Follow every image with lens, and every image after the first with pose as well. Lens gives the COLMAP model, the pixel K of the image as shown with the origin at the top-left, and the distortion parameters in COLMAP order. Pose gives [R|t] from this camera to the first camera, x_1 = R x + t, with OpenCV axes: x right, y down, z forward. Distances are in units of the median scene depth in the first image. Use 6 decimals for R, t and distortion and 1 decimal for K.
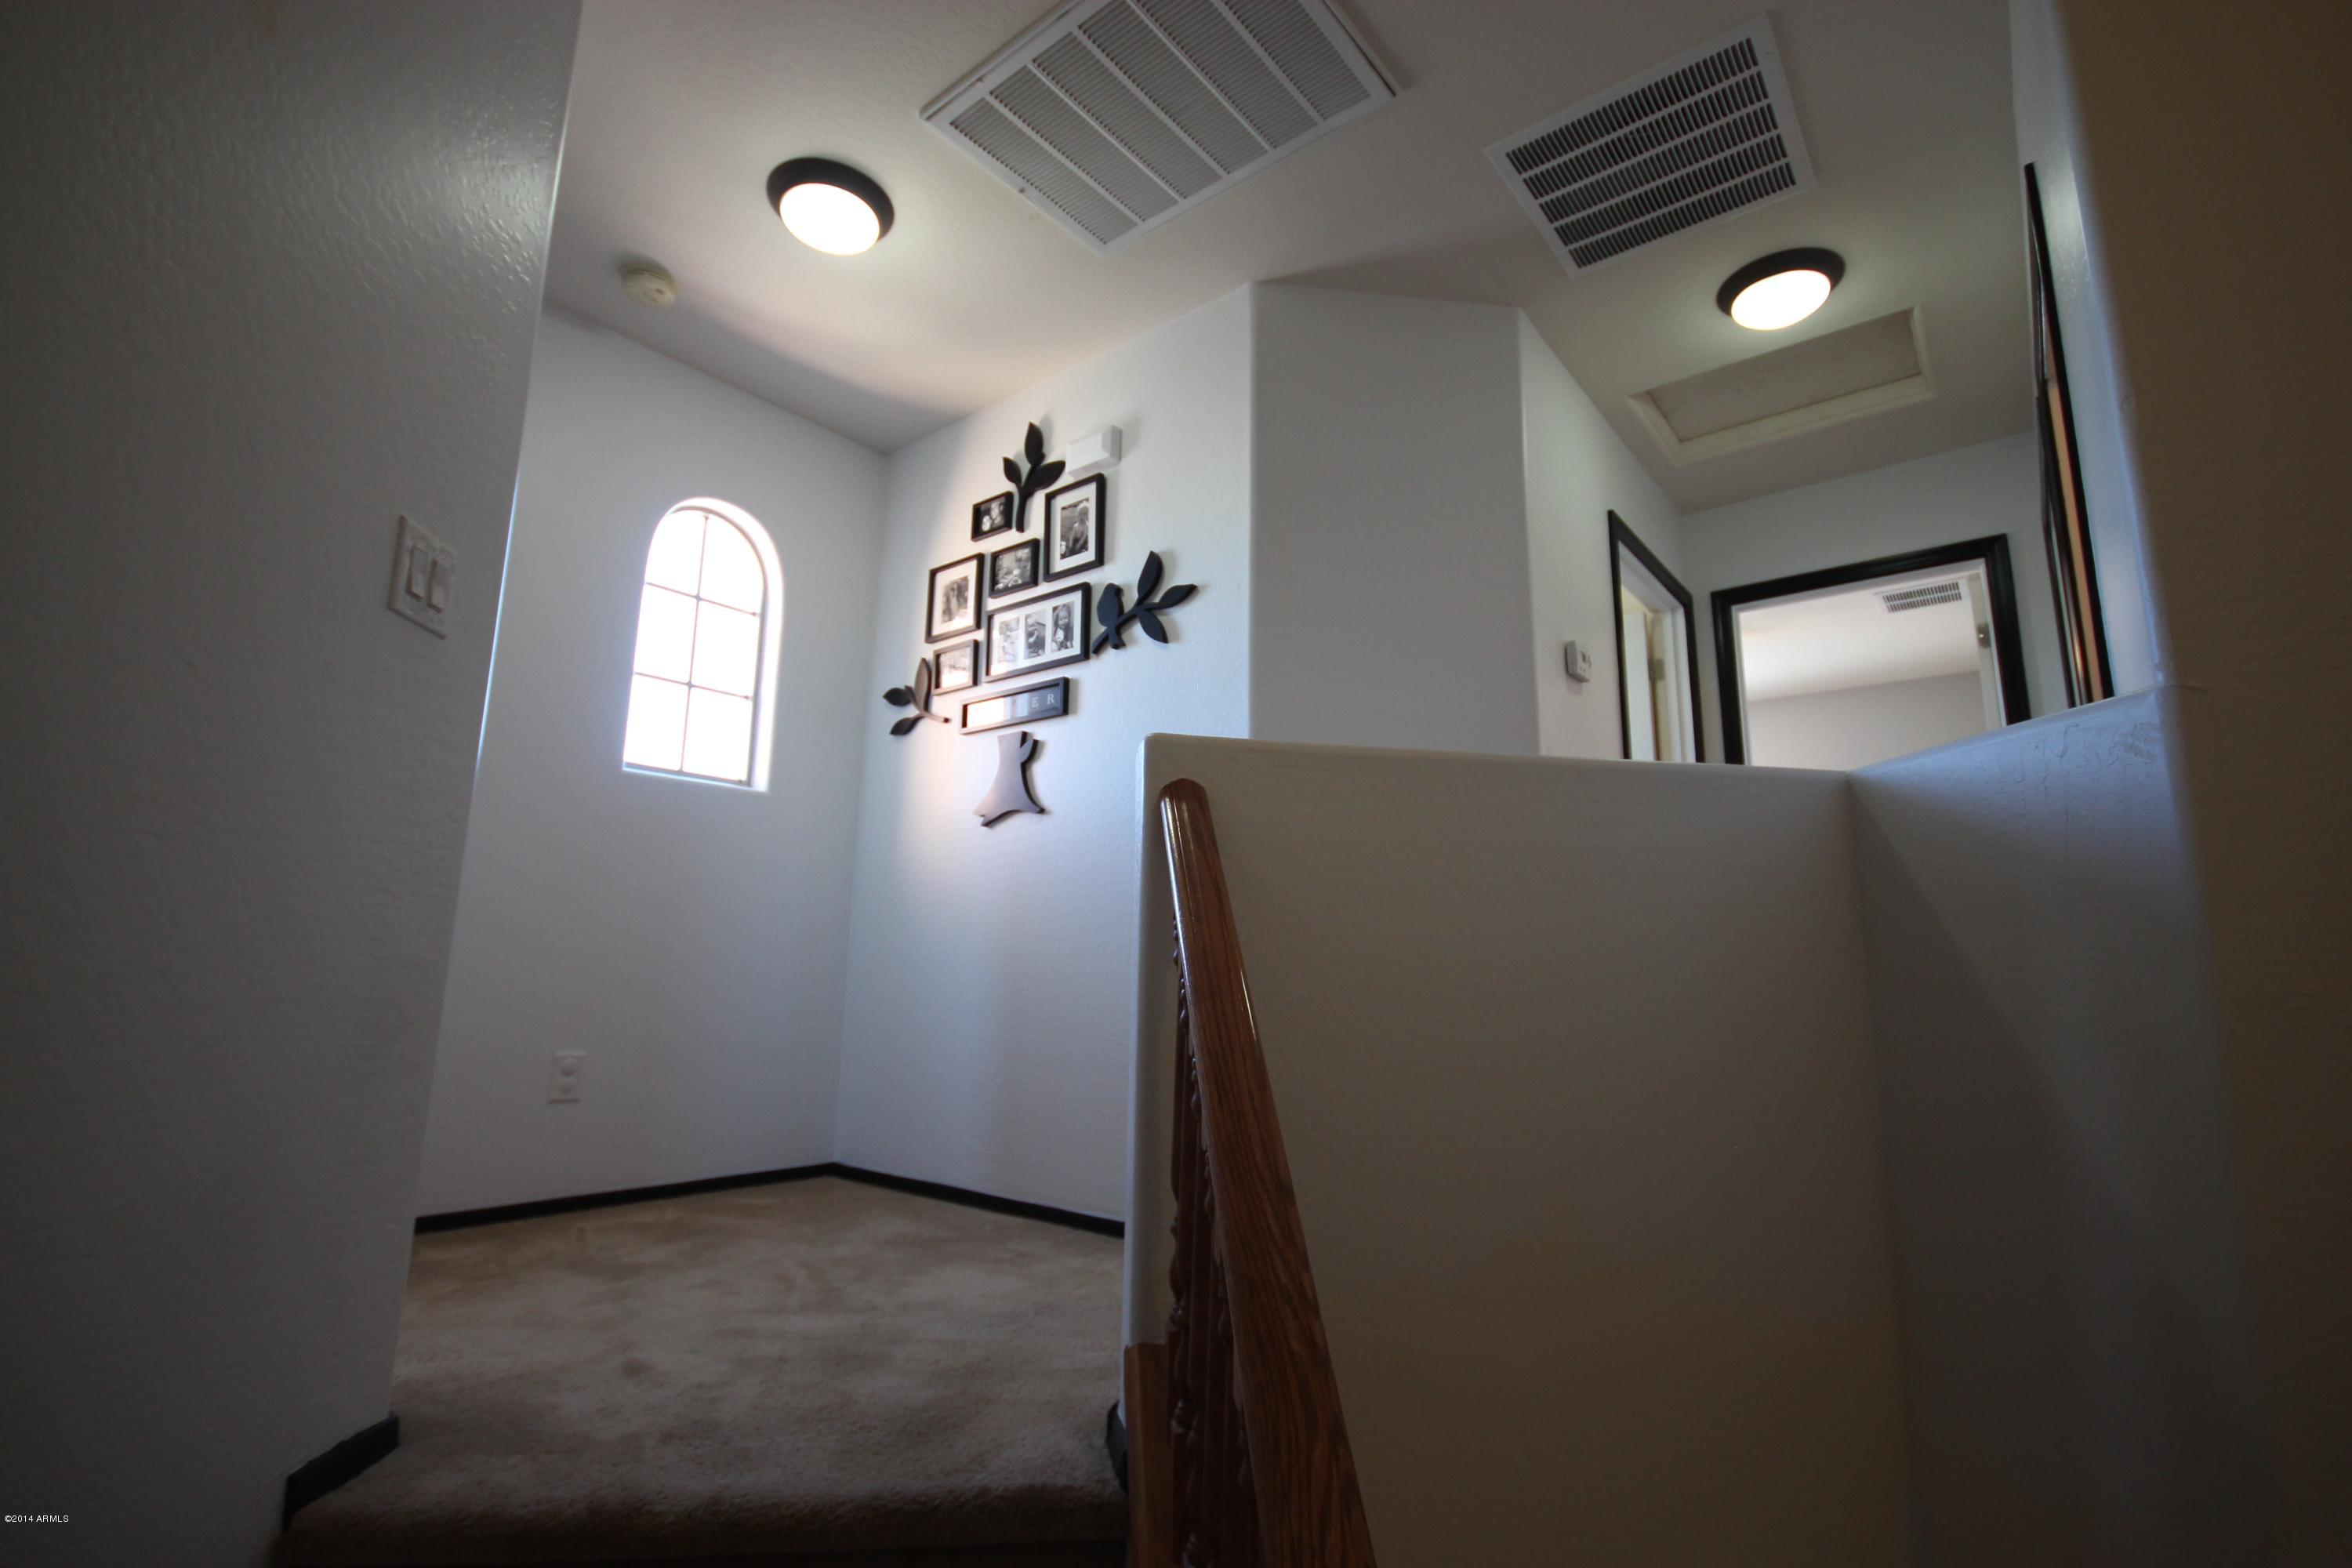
lens RADIAL K [[1086.1, 0, 1174.8], [0, 1086.1, 781.9], [0, 0, 1]] dist [0.003823, -0.007259]
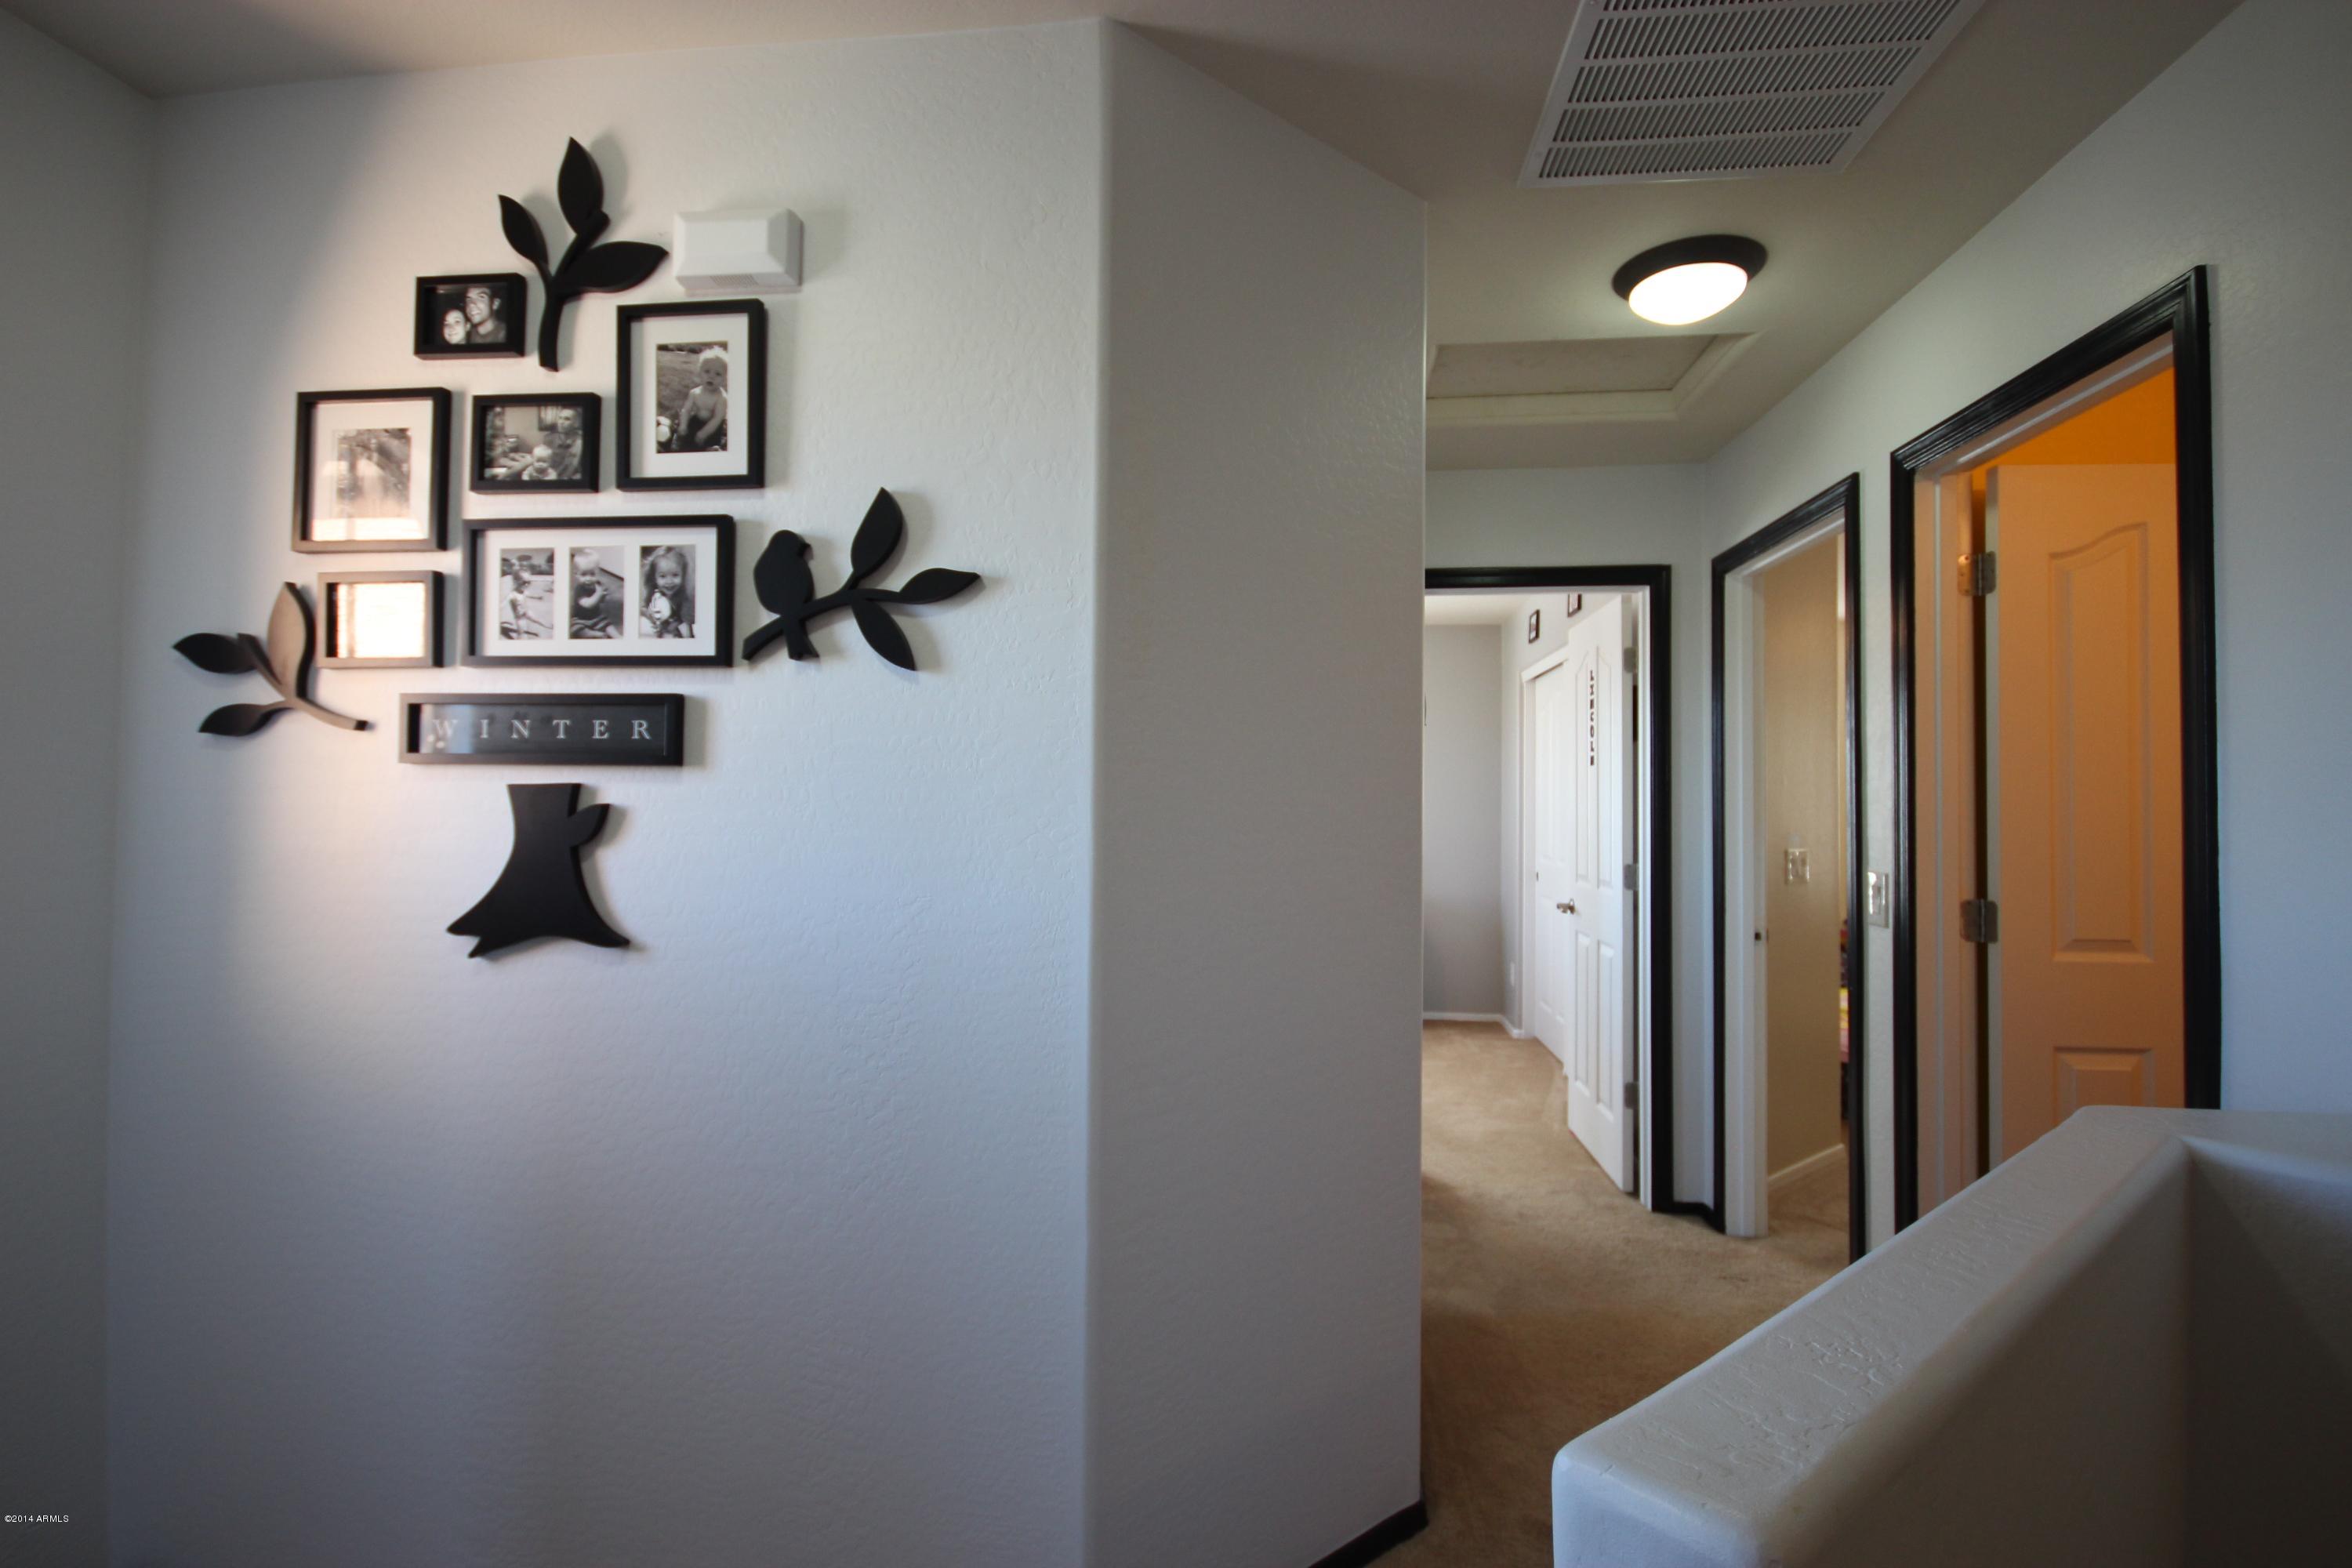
lens RADIAL K [[1086.1, 0, 1174.8], [0, 1086.1, 781.9], [0, 0, 1]] dist [0.003823, -0.007259]
pose [[0.846590, 0.003997, 0.532230, -0.168797], [-0.095797, 0.984786, 0.144983, -0.147123], [-0.523553, -0.173728, 0.834093, 0.411142]]
